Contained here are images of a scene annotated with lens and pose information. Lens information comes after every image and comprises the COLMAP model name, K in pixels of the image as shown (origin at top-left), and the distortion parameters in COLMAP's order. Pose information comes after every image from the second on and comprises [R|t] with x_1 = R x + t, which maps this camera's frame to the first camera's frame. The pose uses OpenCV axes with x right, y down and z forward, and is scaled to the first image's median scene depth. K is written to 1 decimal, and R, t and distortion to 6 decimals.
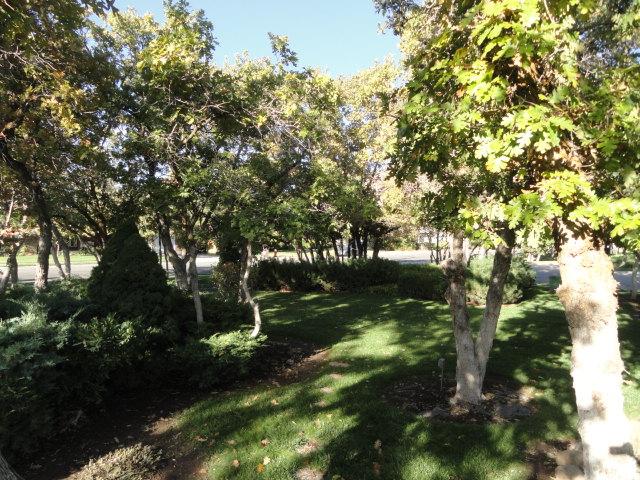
lens RADIAL K [[447.3, 0, 317.7], [0, 447.3, 237.1], [0, 0, 1]] dist [0.002274, 0.002348]
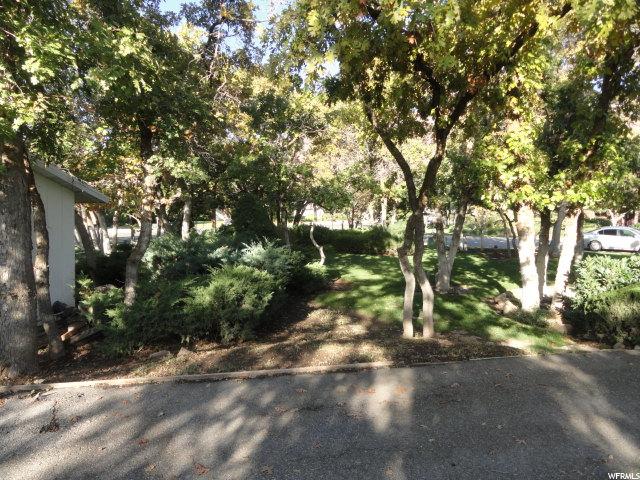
lens RADIAL K [[447.3, 0, 320.0], [0, 447.3, 241.0], [0, 0, 1]] dist [0.002274, 0.002348]
pose [[0.945273, -0.017526, 0.325809, -0.687667], [-0.004266, 0.997807, 0.066050, 0.017168], [-0.326252, -0.063825, 0.943126, -0.569079]]
